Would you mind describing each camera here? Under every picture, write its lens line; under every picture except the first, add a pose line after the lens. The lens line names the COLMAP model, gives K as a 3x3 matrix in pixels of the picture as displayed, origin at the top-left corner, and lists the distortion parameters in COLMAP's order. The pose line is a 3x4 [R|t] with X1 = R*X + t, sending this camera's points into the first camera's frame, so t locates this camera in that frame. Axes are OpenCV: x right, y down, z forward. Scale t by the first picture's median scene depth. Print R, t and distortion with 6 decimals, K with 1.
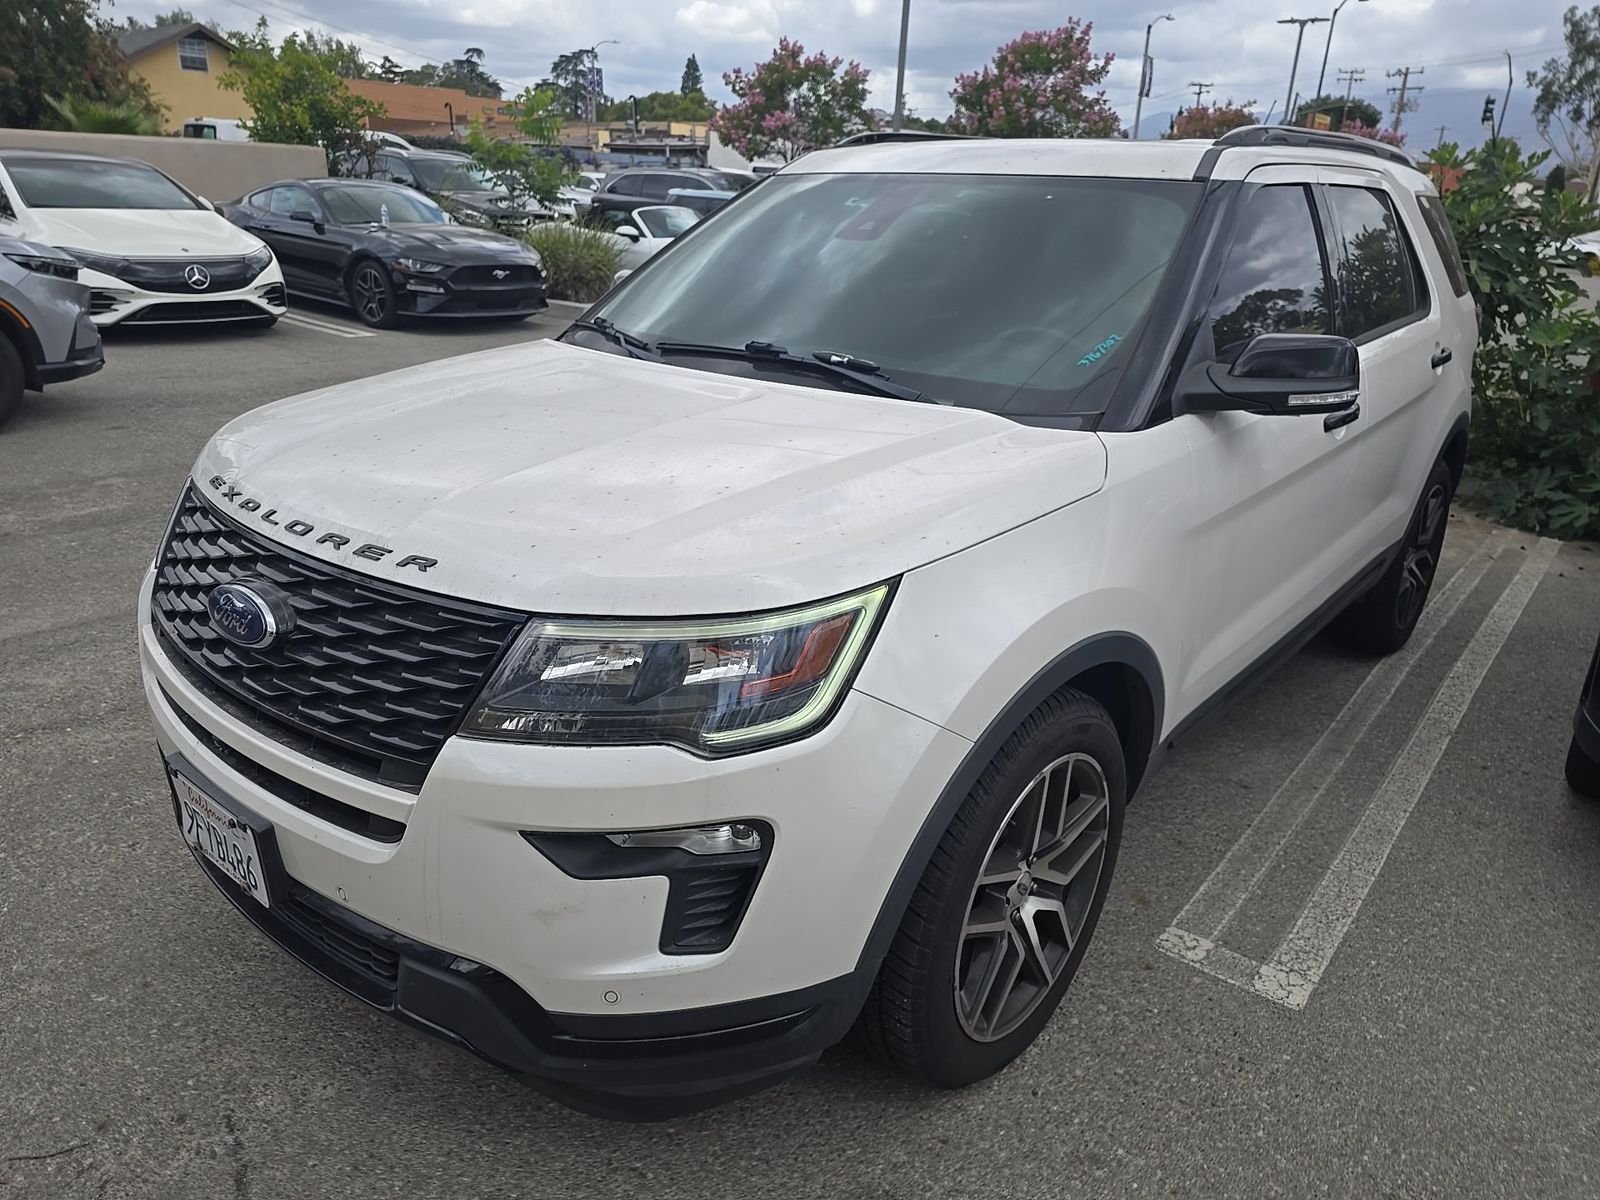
lens RADIAL K [[1105.4, 0, 800.0], [0, 1105.4, 600.0], [0, 0, 1]] dist [0.041737, -0.026312]
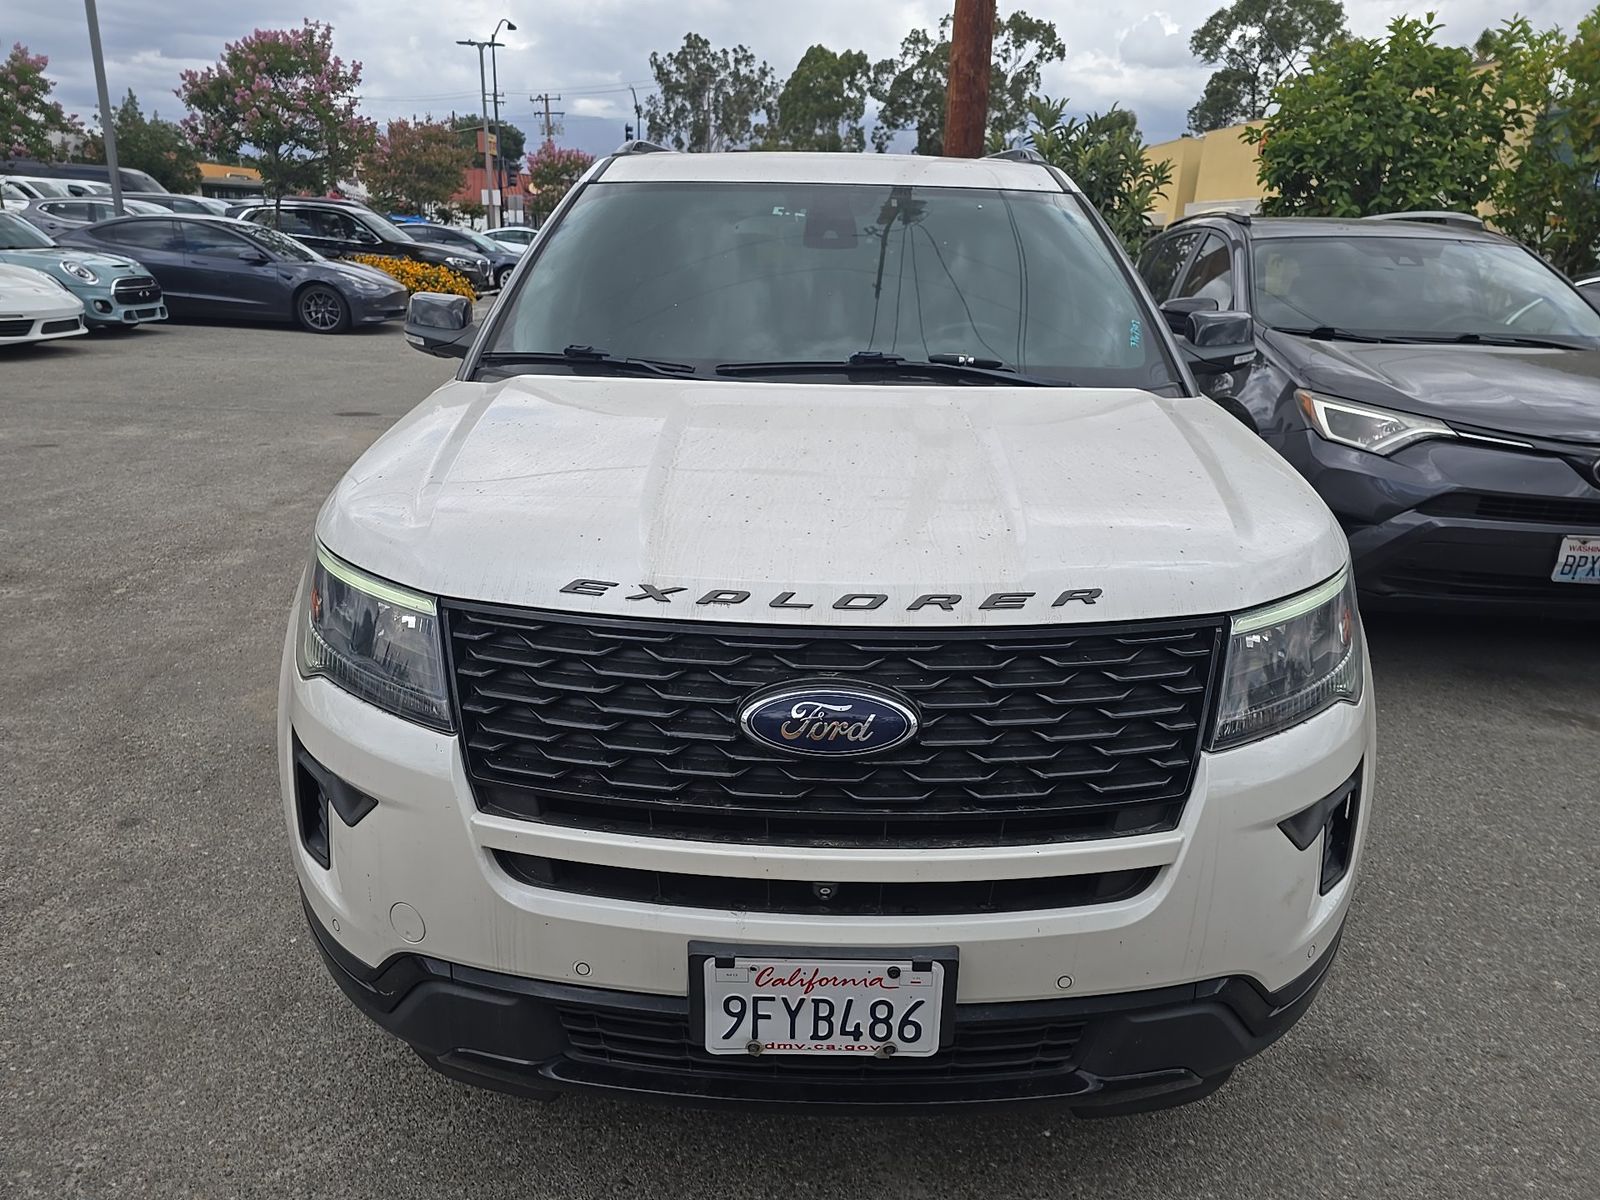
lens RADIAL K [[1102.2, 0, 800.0], [0, 1102.2, 600.0], [0, 0, 1]] dist [0.044676, -0.040769]
pose [[0.769797, -0.216373, 0.600496, -0.751901], [0.221850, 0.972835, 0.066138, -0.100283], [-0.598494, 0.082308, 0.796888, 0.284184]]
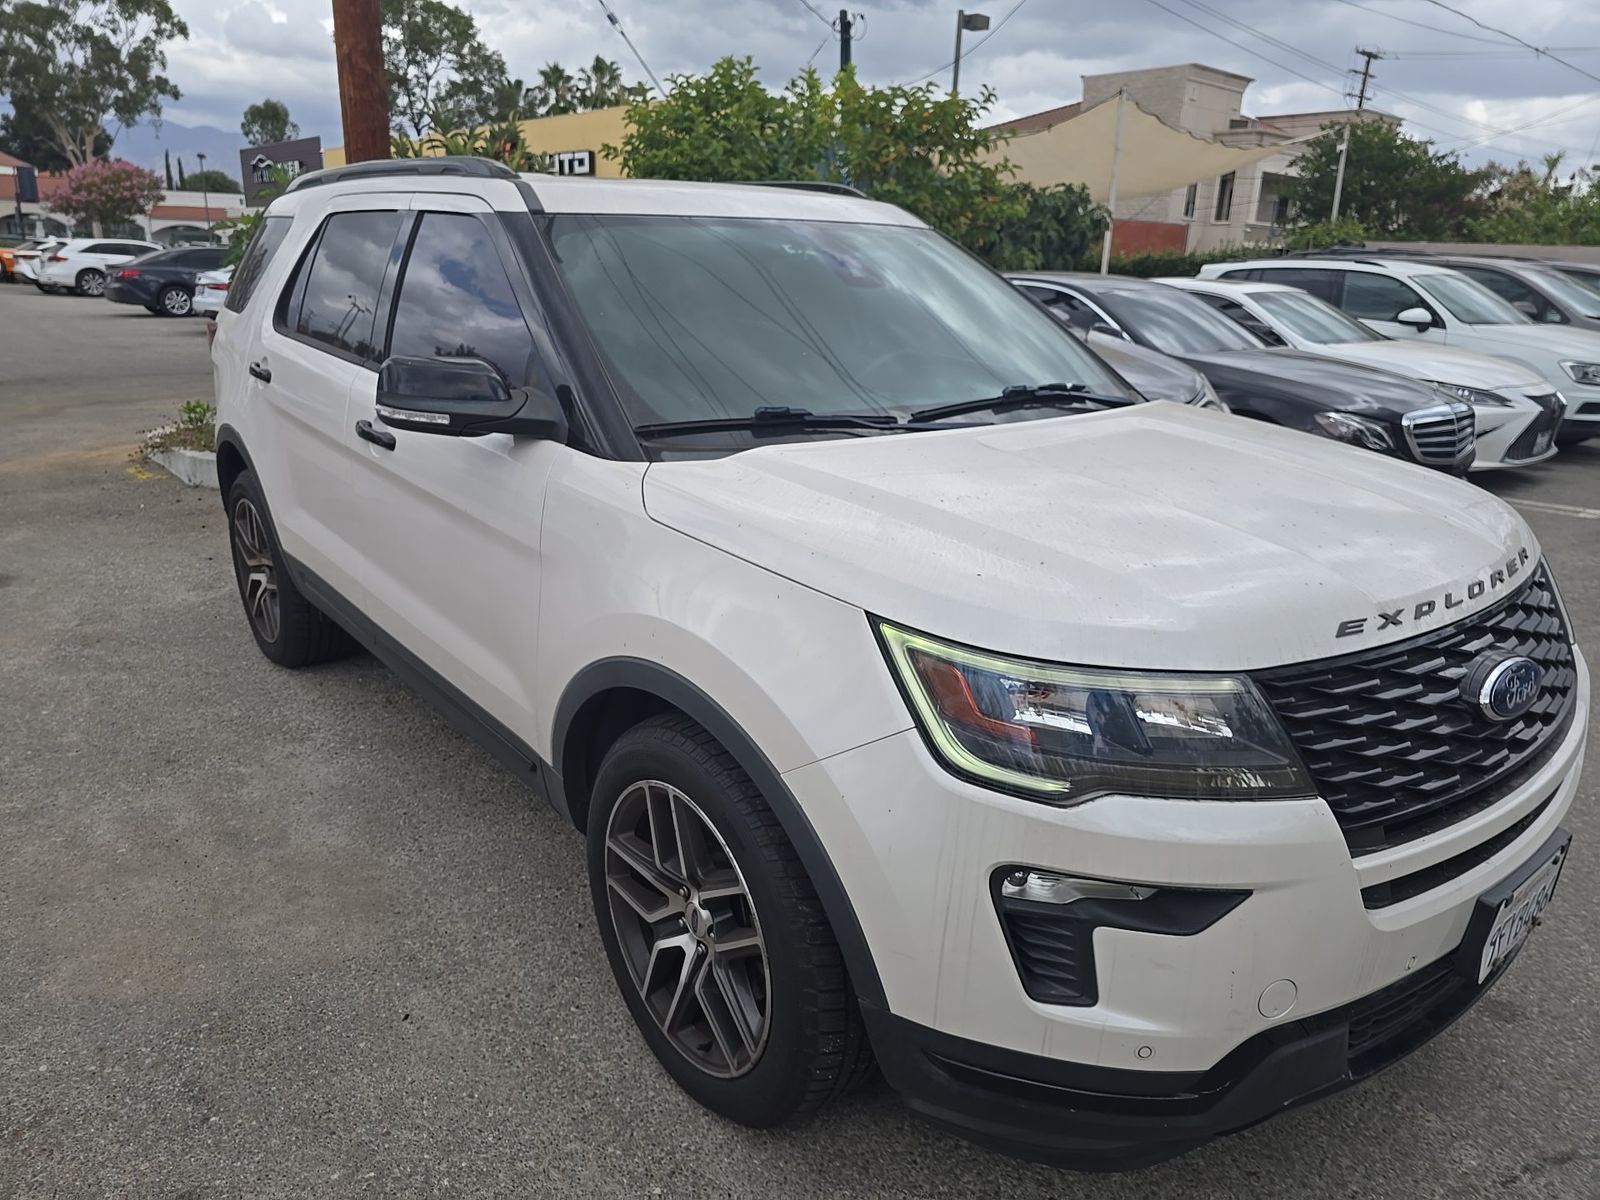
lens RADIAL K [[1103.0, 0, 800.0], [0, 1103.0, 600.0], [0, 0, 1]] dist [0.033520, -0.027579]
pose [[0.171418, -0.327091, 0.929316, -1.166172], [0.323893, 0.909555, 0.260392, -0.404948], [-0.930435, 0.256363, 0.261856, 1.010618]]
